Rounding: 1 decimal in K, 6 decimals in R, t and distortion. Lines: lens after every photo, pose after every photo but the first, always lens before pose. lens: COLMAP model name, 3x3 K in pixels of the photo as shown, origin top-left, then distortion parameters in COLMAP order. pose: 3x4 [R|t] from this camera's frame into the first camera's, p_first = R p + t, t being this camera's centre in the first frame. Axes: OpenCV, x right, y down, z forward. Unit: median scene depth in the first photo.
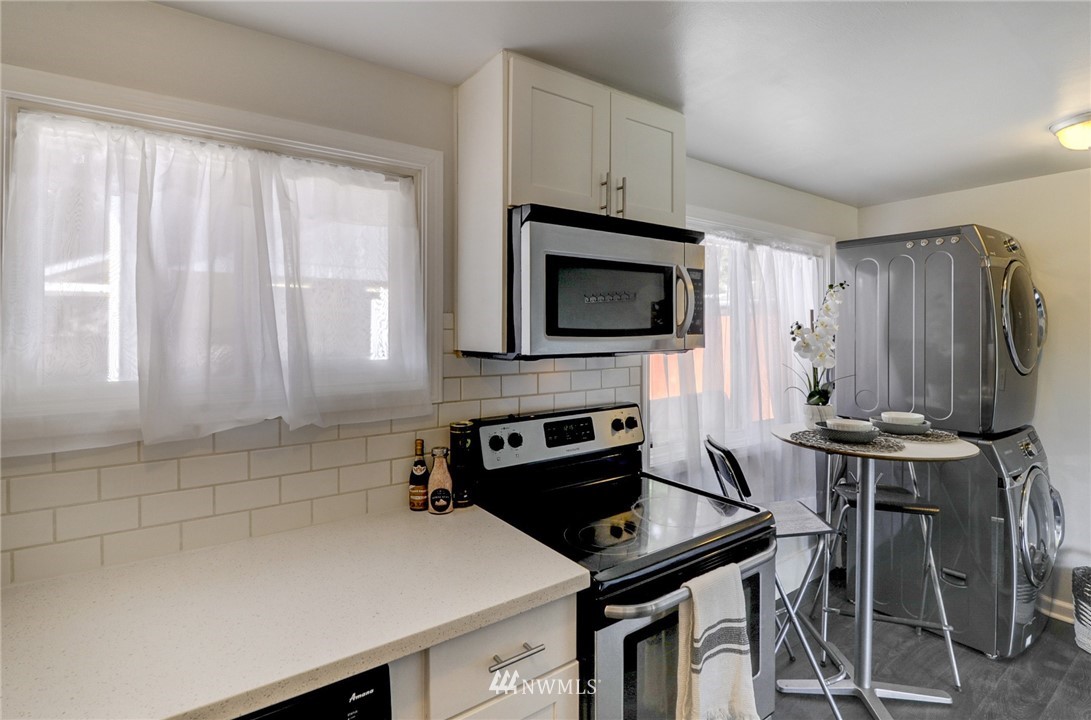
lens RADIAL K [[524.6, 0, 529.7], [0, 524.6, 341.4], [0, 0, 1]] dist [-0.006495, -0.000343]
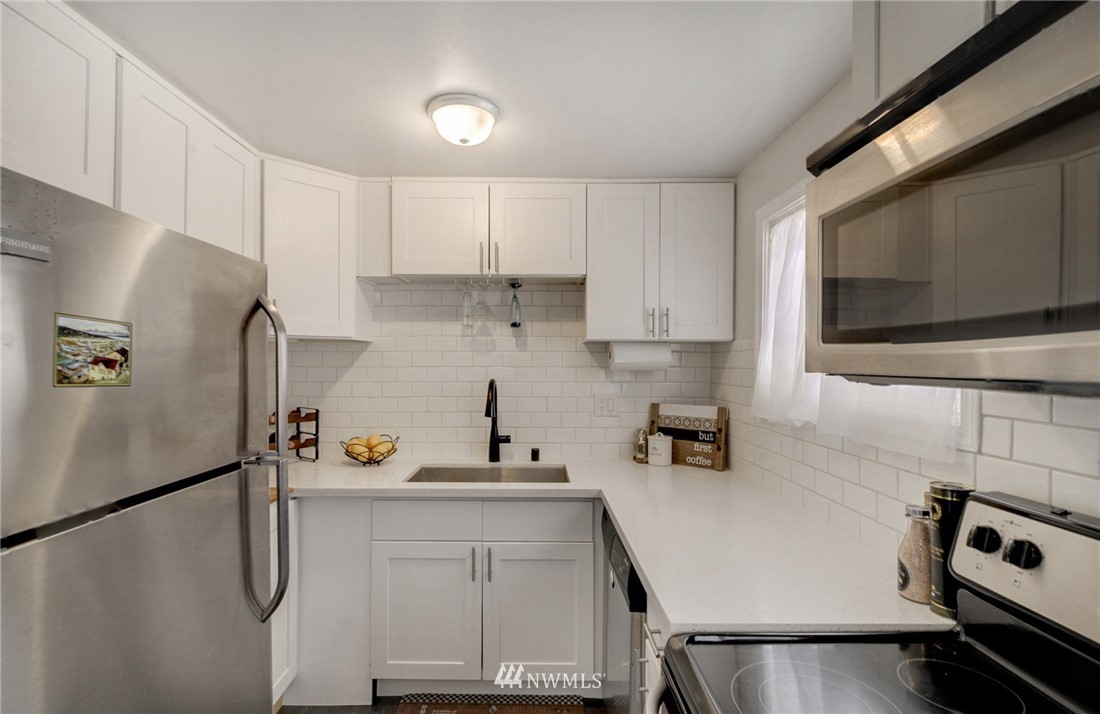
lens RADIAL K [[522.9, 0, 538.7], [0, 522.9, 359.6], [0, 0, 1]] dist [-0.002925, -0.000386]
pose [[-0.554363, 0.002408, -0.832272, 0.616394], [-0.013201, 0.999845, 0.011687, 0.004446], [0.832170, 0.017466, -0.554245, 0.863628]]
